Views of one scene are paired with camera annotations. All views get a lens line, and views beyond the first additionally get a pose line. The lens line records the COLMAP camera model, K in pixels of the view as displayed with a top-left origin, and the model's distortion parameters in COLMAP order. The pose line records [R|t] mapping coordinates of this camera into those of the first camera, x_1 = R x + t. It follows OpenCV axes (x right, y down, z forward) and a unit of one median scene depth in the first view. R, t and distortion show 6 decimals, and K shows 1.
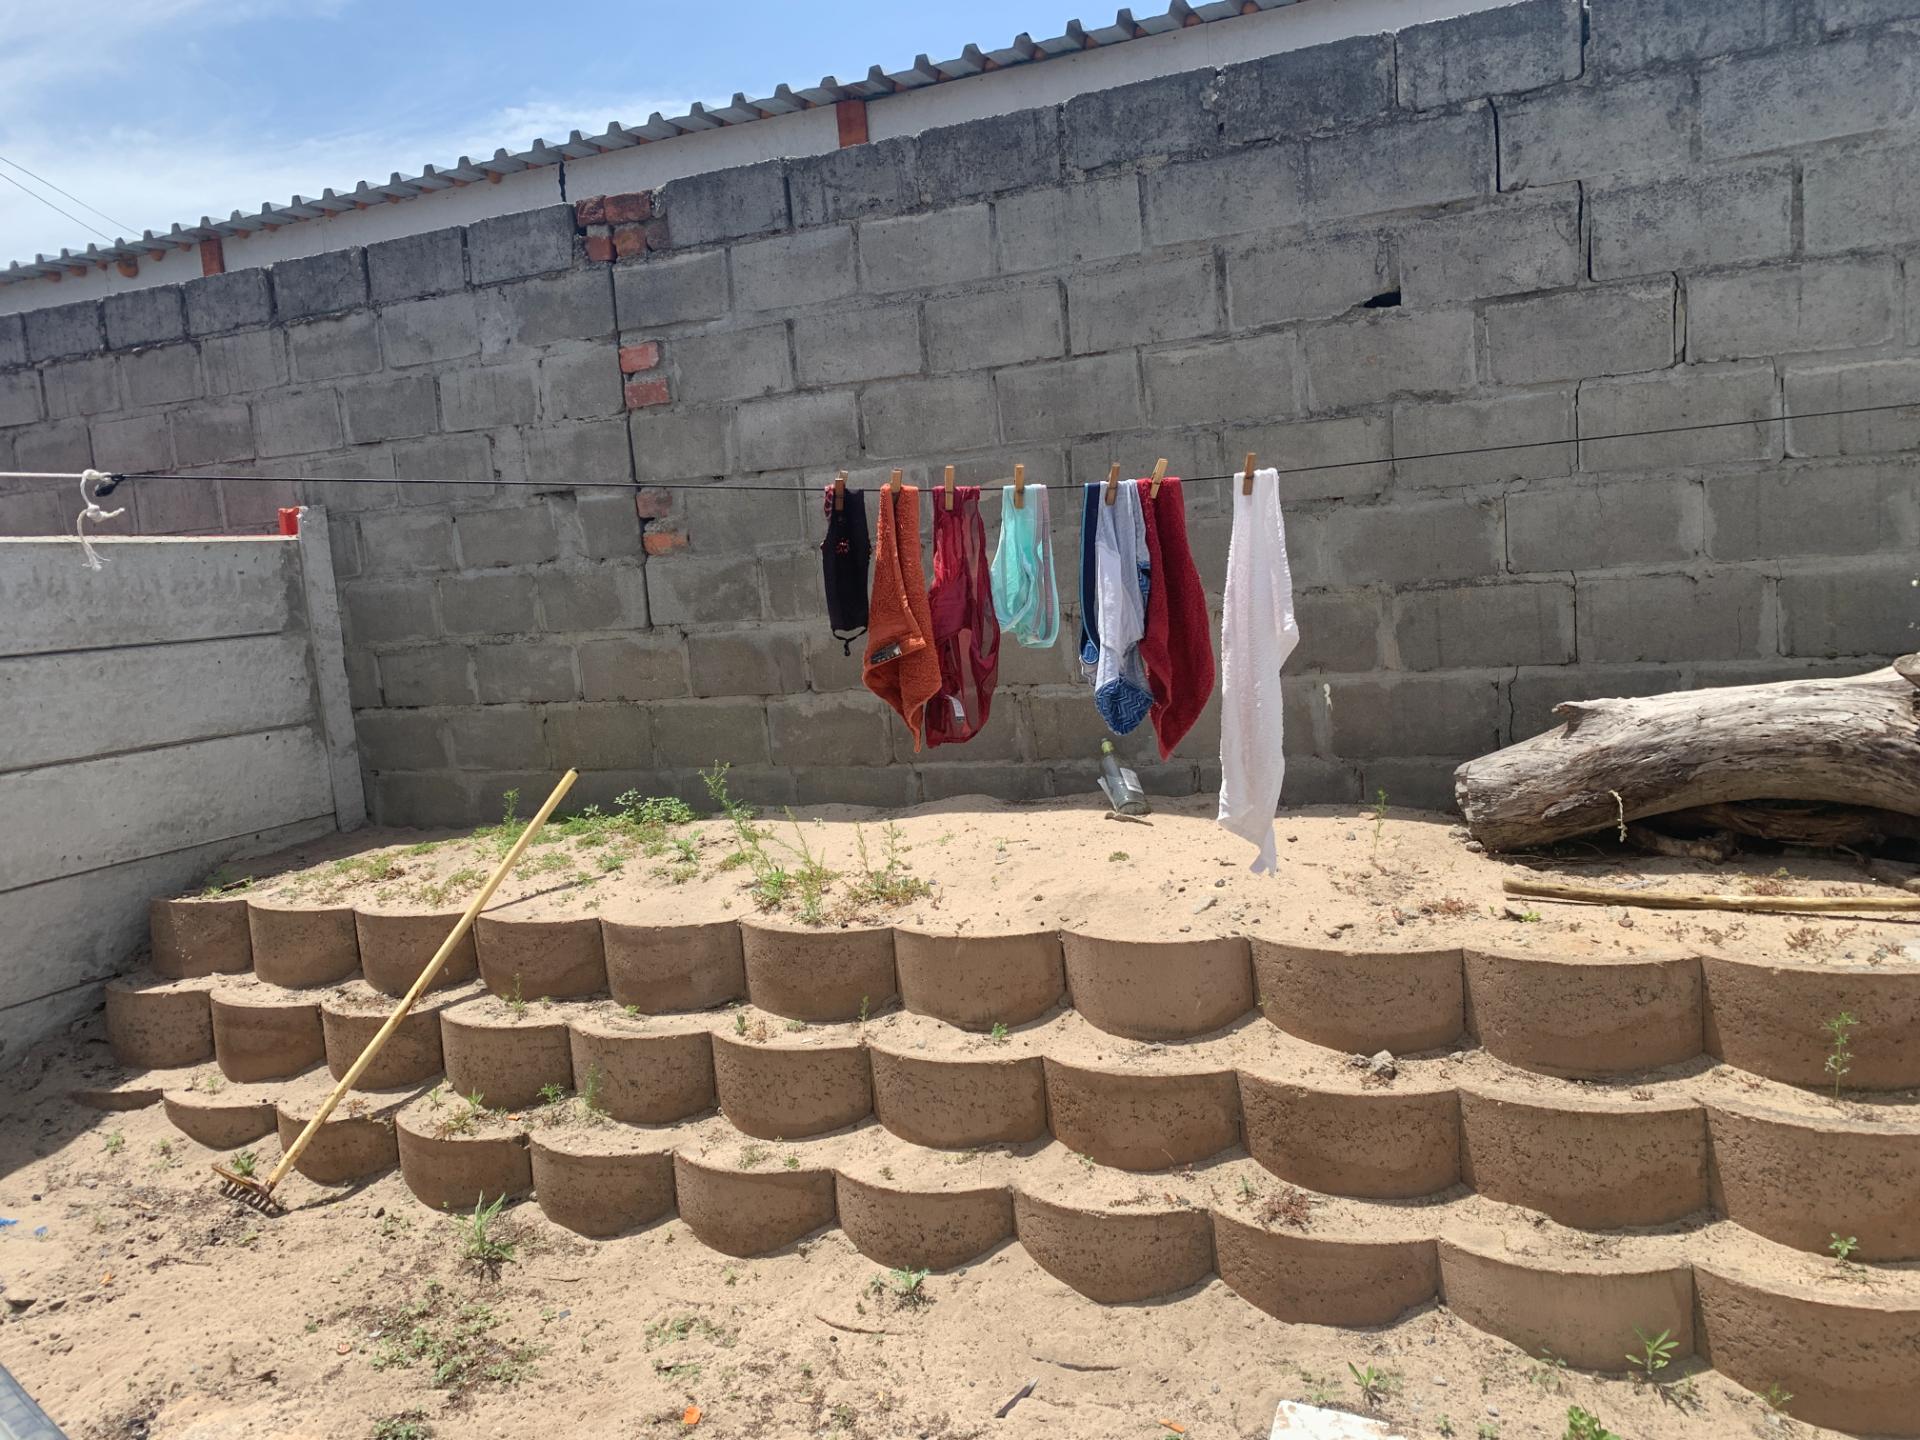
lens RADIAL K [[1458.9, 0, 977.4], [0, 1458.9, 722.1], [0, 0, 1]] dist [0.015242, -0.017224]
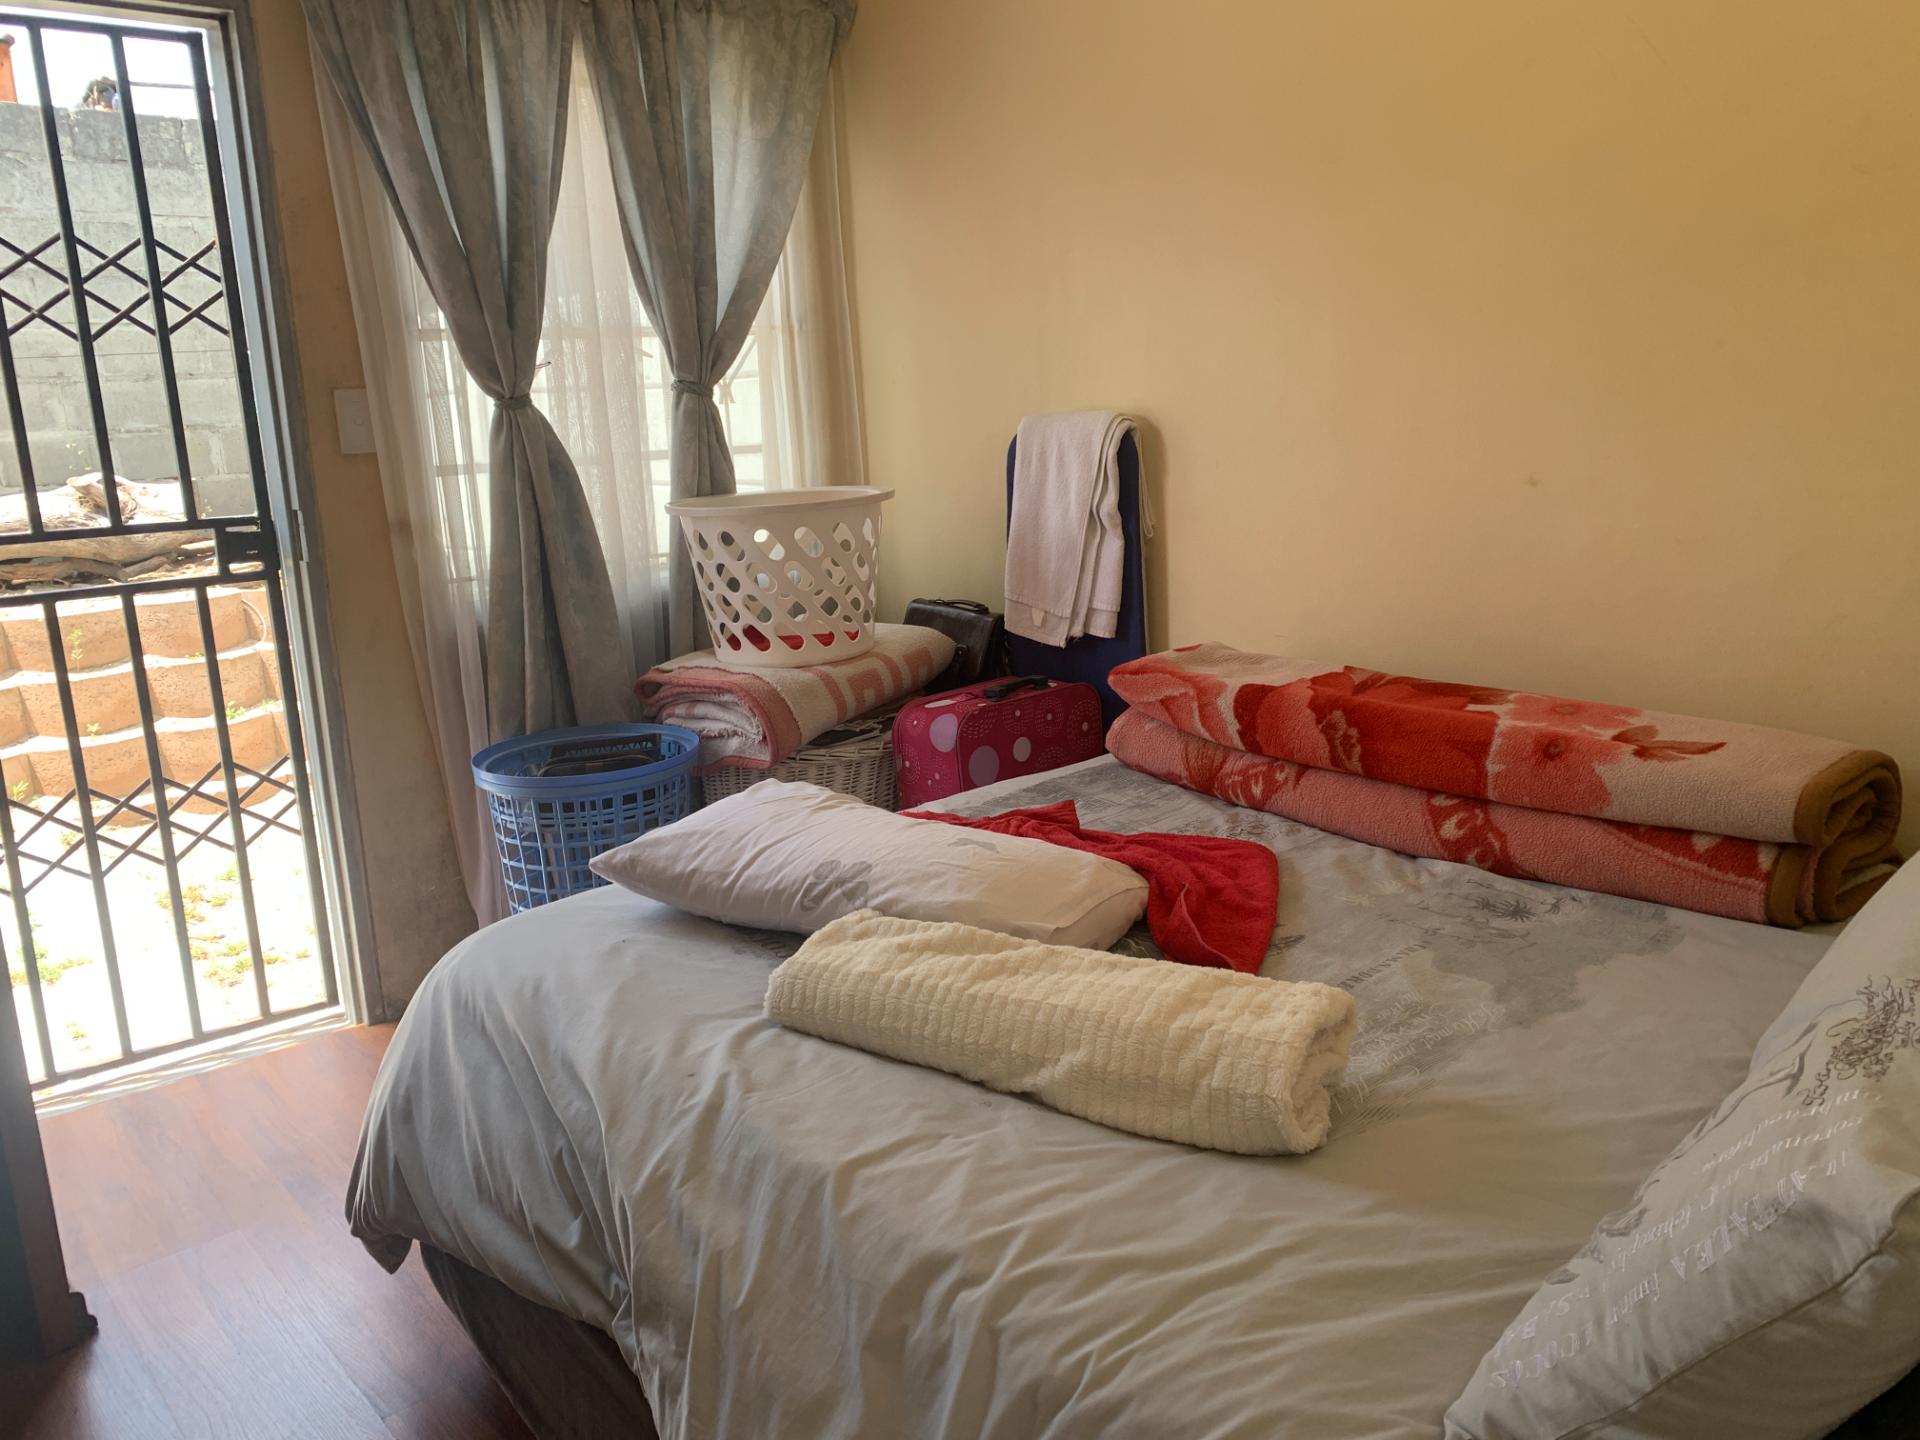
lens RADIAL K [[1458.9, 0, 977.4], [0, 1458.9, 722.1], [0, 0, 1]] dist [0.015242, -0.017224]
pose [[0.427179, -0.148708, 0.891854, -0.643152], [0.113464, 0.987401, 0.110293, 0.192822], [-0.897019, 0.054078, 0.438670, -0.931516]]
